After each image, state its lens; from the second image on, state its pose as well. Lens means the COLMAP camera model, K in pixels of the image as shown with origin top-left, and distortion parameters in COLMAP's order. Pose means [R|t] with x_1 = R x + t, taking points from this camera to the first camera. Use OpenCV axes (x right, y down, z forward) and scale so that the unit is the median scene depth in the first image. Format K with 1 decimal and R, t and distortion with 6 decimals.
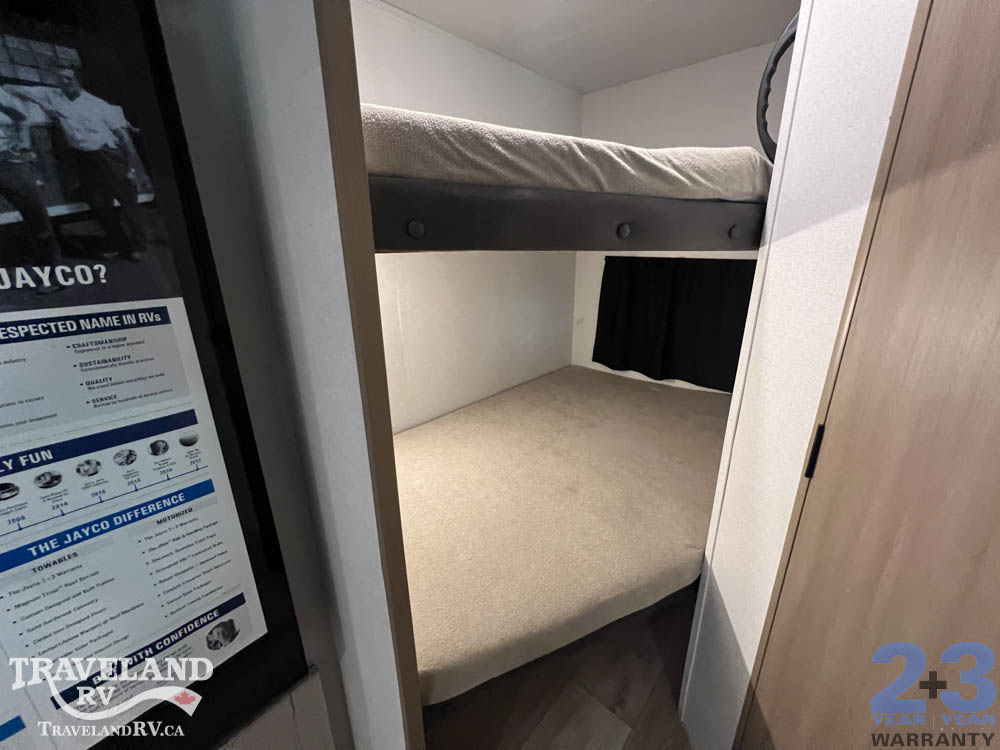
lens RADIAL K [[402.4, 0, 500.3], [0, 402.4, 377.2], [0, 0, 1]] dist [-0.004682, -0.000148]
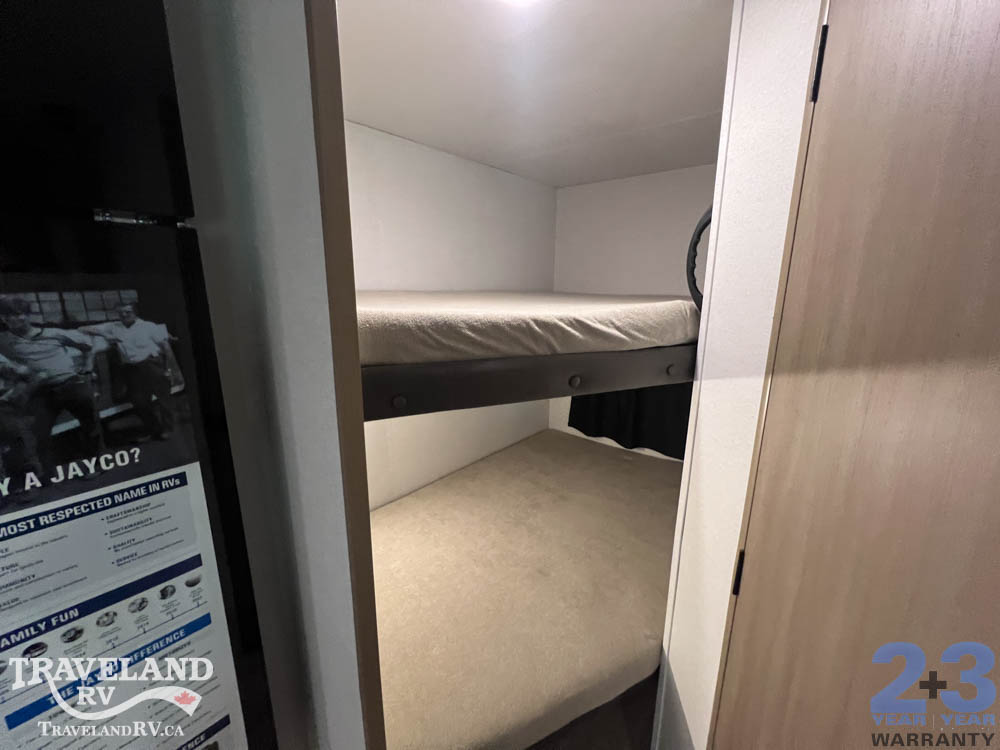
lens RADIAL K [[402.4, 0, 500.3], [0, 402.4, 371.7], [0, 0, 1]] dist [-0.004682, -0.000148]
pose [[0.999267, 0.012078, 0.036313, 0.048863], [-0.008498, 0.995233, -0.097152, -0.324521], [-0.037313, 0.096773, 0.994607, -0.221719]]
